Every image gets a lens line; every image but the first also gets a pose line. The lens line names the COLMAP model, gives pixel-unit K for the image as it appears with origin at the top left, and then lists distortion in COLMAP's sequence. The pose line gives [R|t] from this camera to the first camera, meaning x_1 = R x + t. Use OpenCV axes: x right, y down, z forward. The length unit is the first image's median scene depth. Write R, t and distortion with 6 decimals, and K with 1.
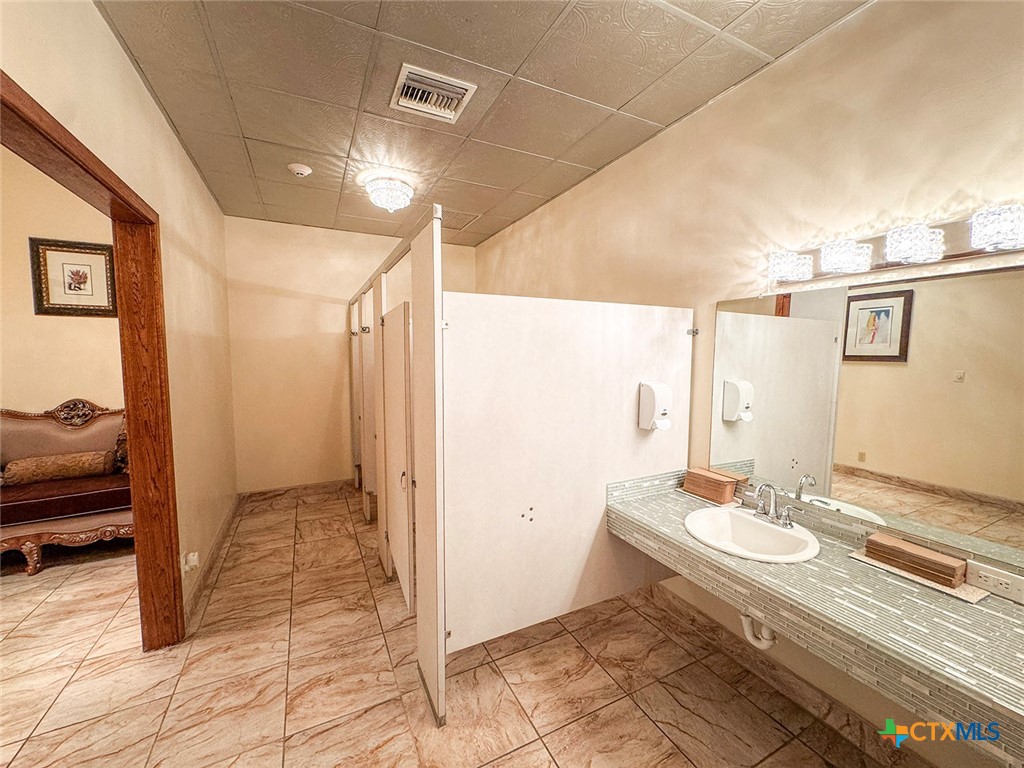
lens RADIAL K [[413.5, 0, 509.5], [0, 413.5, 384.6], [0, 0, 1]] dist [-0.004139, -0.000031]
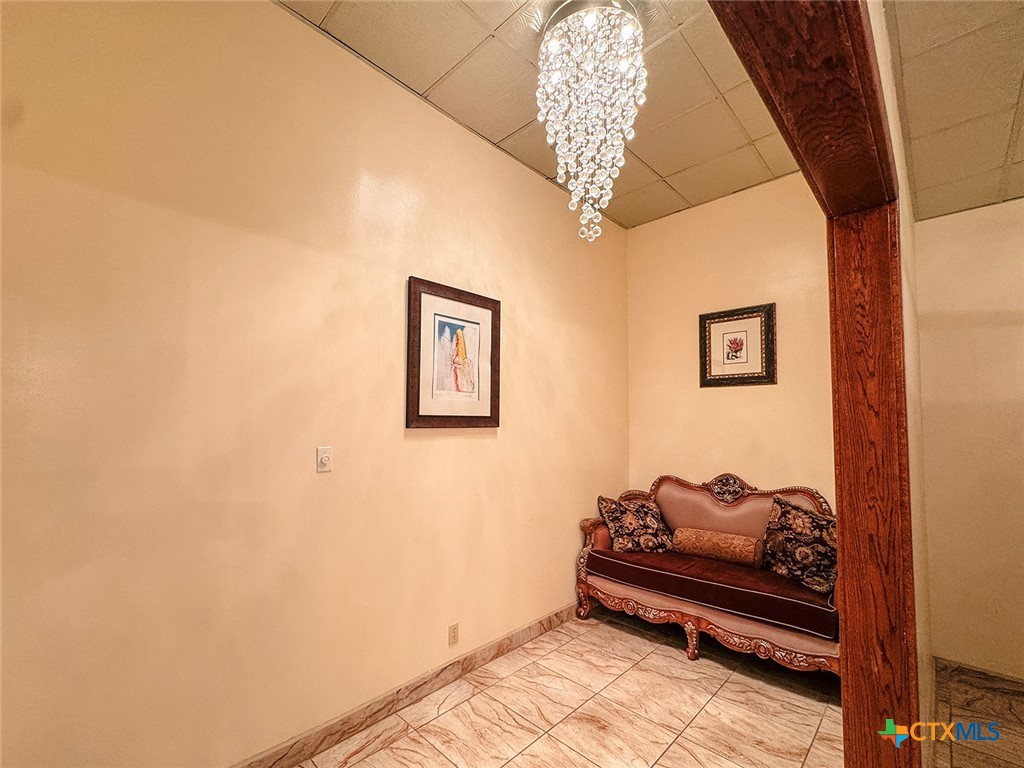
lens RADIAL K [[435.1, 0, 508.6], [0, 435.1, 389.9], [0, 0, 1]] dist [0.000204, 0.000031]
pose [[0.345047, -0.075021, -0.935582, -0.294469], [-0.084179, 0.990310, -0.110455, -0.002636], [0.934803, 0.116869, 0.335389, 0.182682]]
